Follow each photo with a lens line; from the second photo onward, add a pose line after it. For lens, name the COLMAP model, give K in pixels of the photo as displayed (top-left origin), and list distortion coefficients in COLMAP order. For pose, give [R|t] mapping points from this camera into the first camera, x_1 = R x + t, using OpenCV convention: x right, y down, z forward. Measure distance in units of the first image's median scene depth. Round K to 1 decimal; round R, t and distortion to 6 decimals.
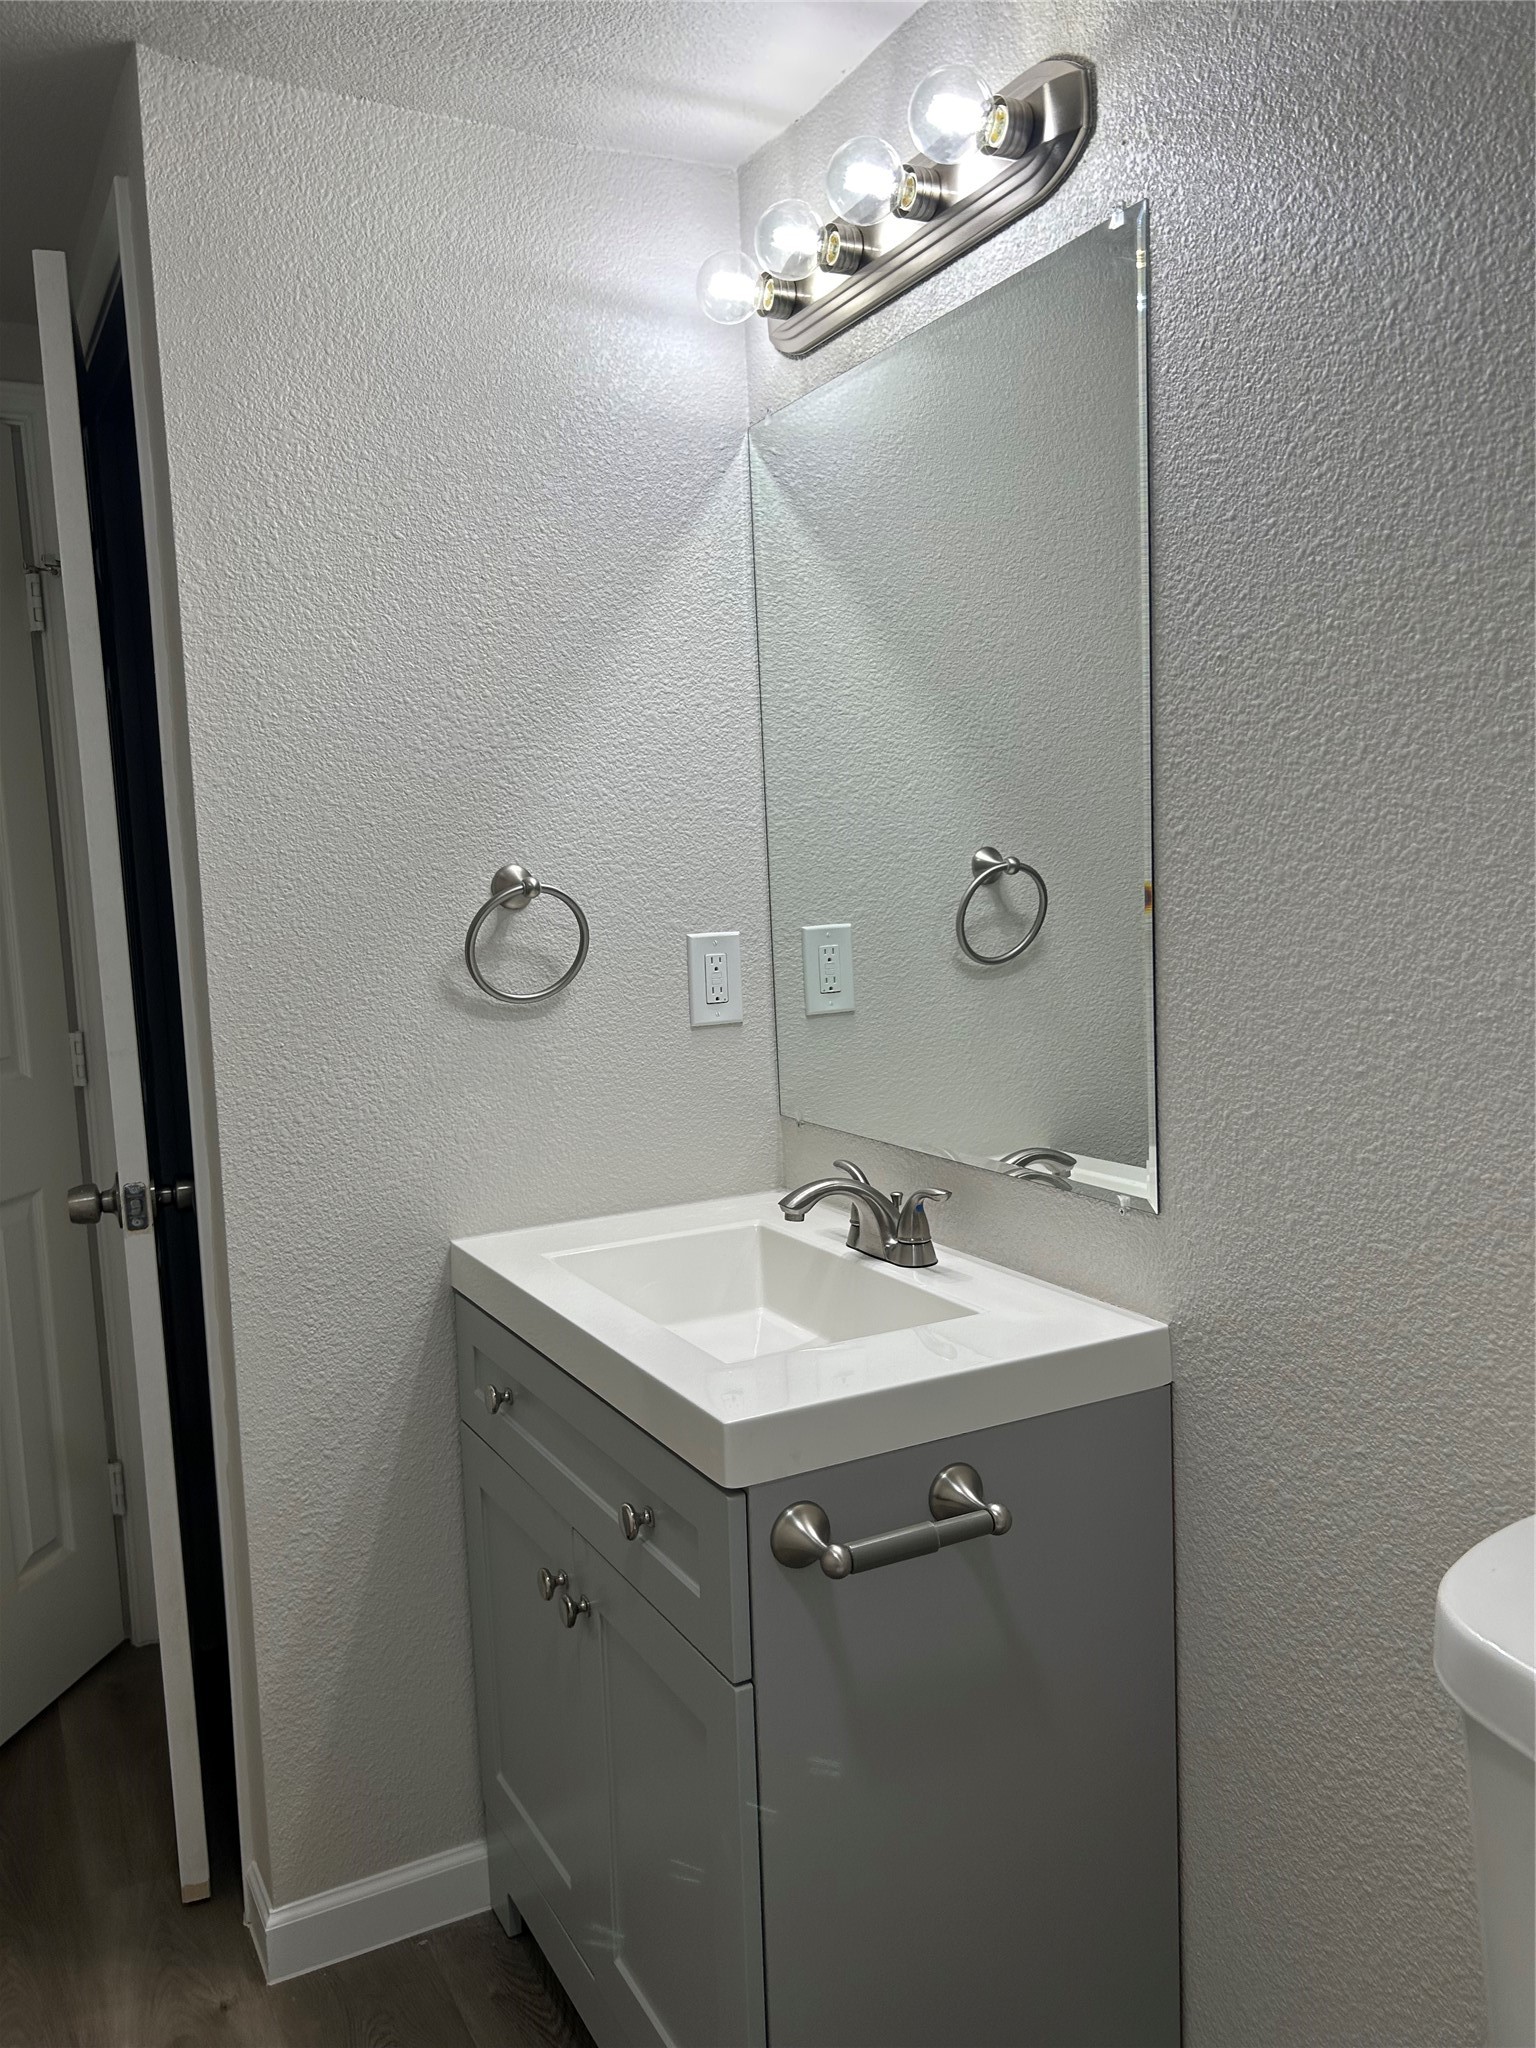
lens RADIAL K [[1536.6, 0, 768.1], [0, 1536.6, 1024.7], [0, 0, 1]] dist [-0.003387, -0.005449]
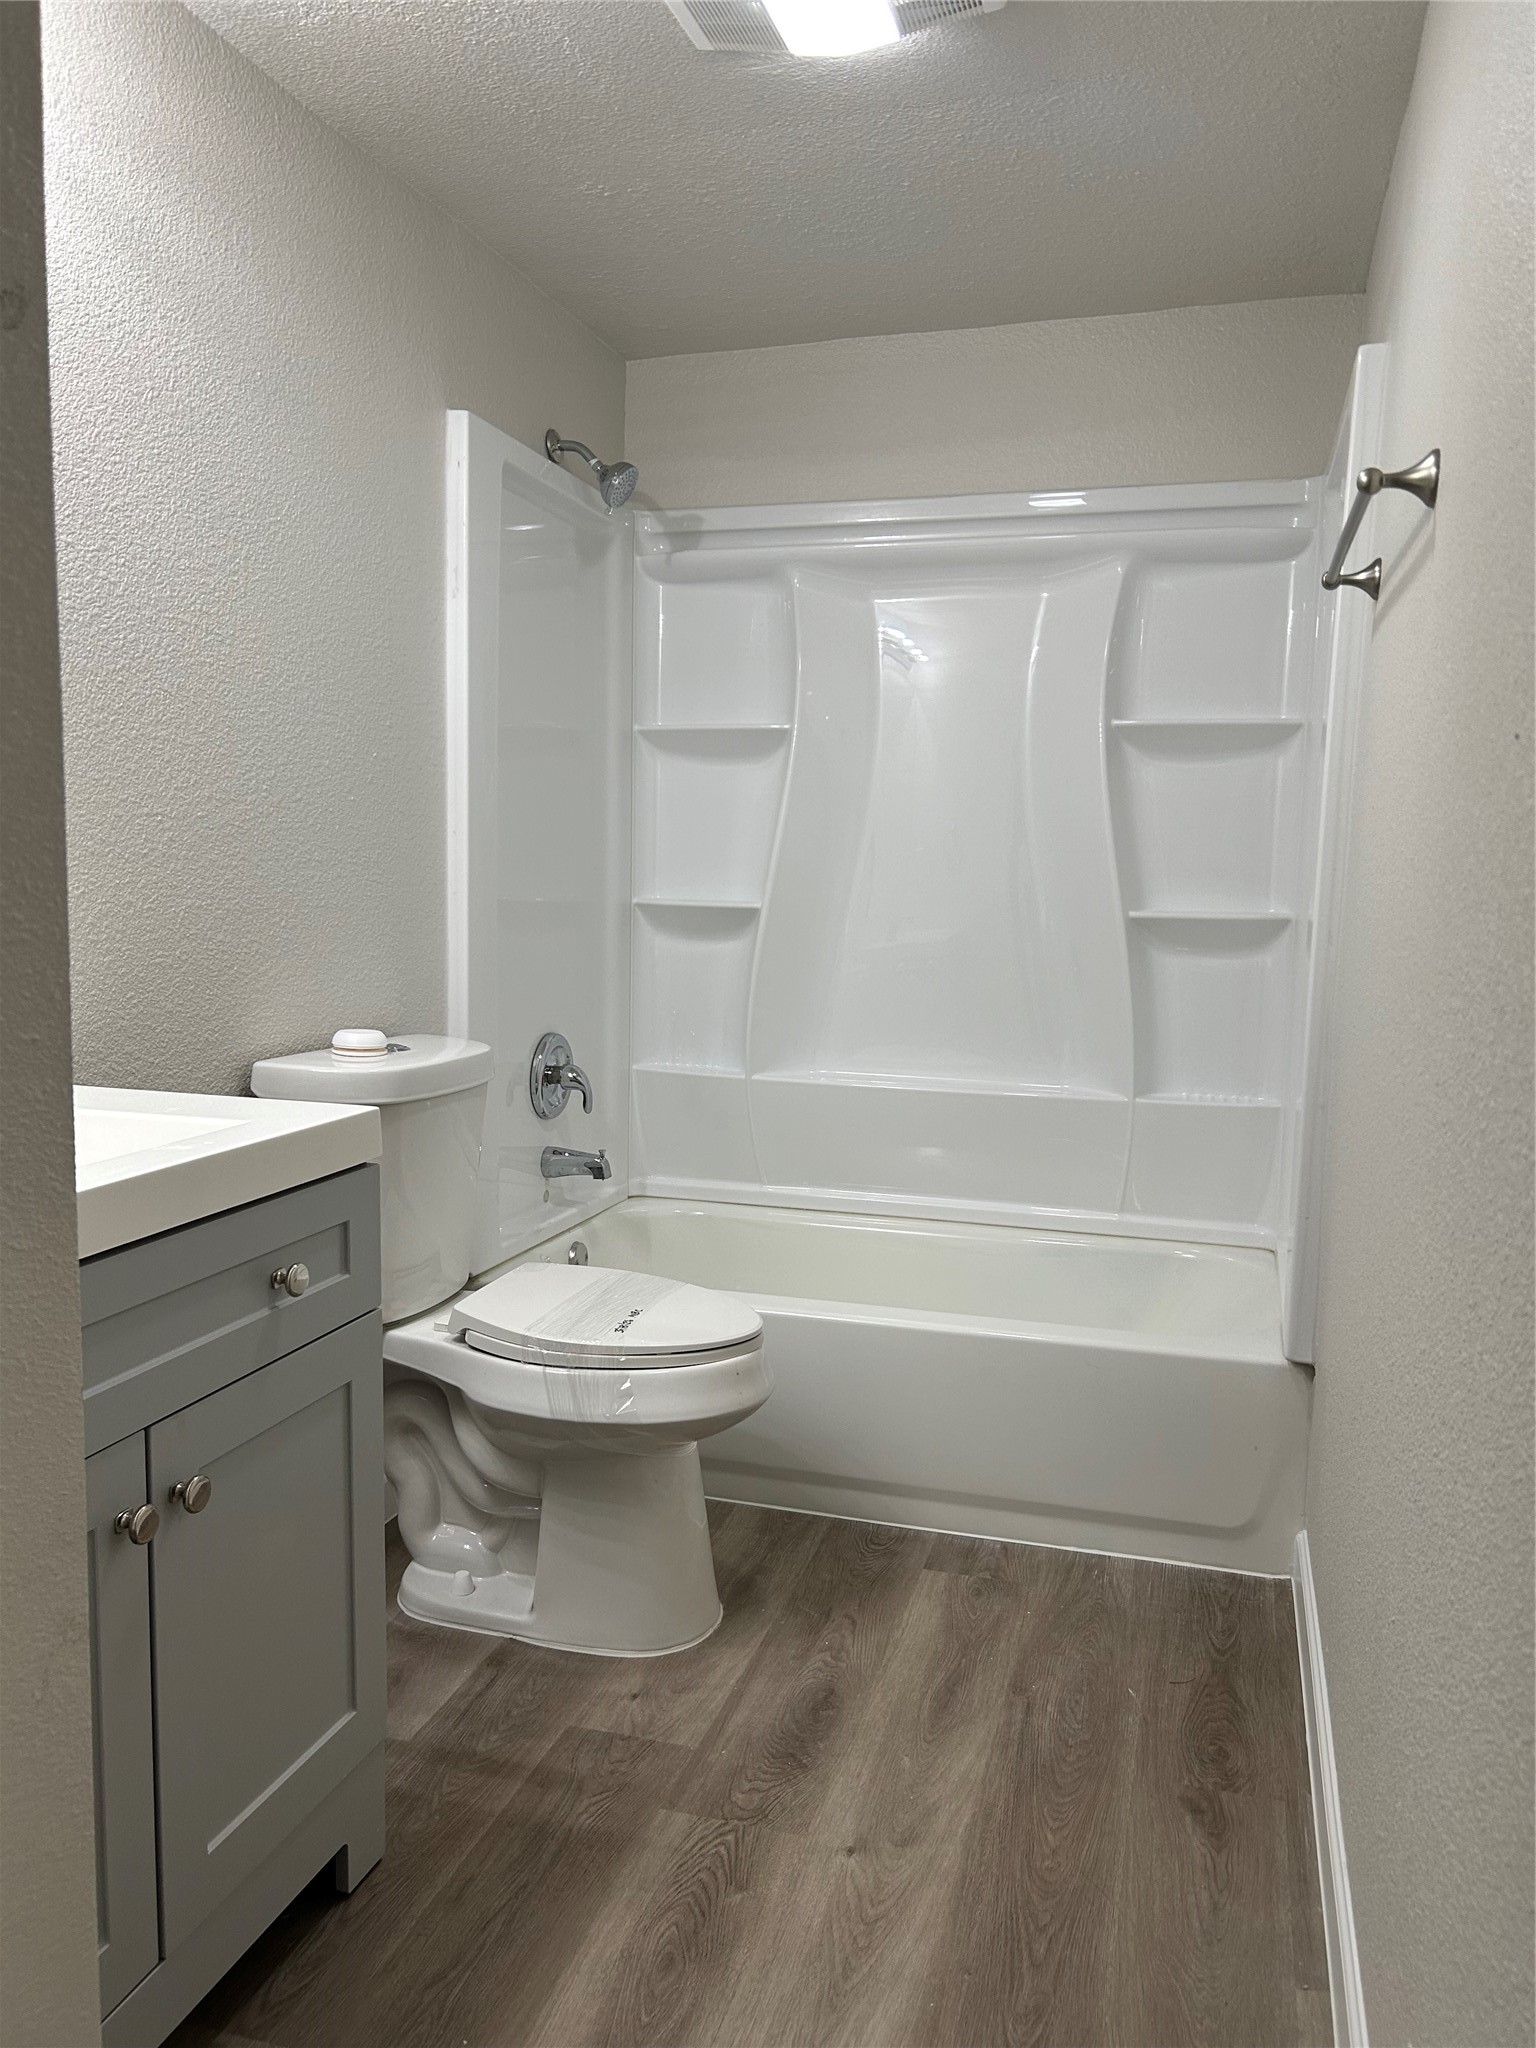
lens RADIAL K [[1536.6, 0, 770.7], [0, 1536.6, 1008.2], [0, 0, 1]] dist [-0.003387, -0.005449]
pose [[-0.710370, -0.049162, 0.702110, -1.198552], [0.071401, 0.987378, 0.141377, 0.010711], [-0.700198, 0.150561, -0.697893, 1.678279]]
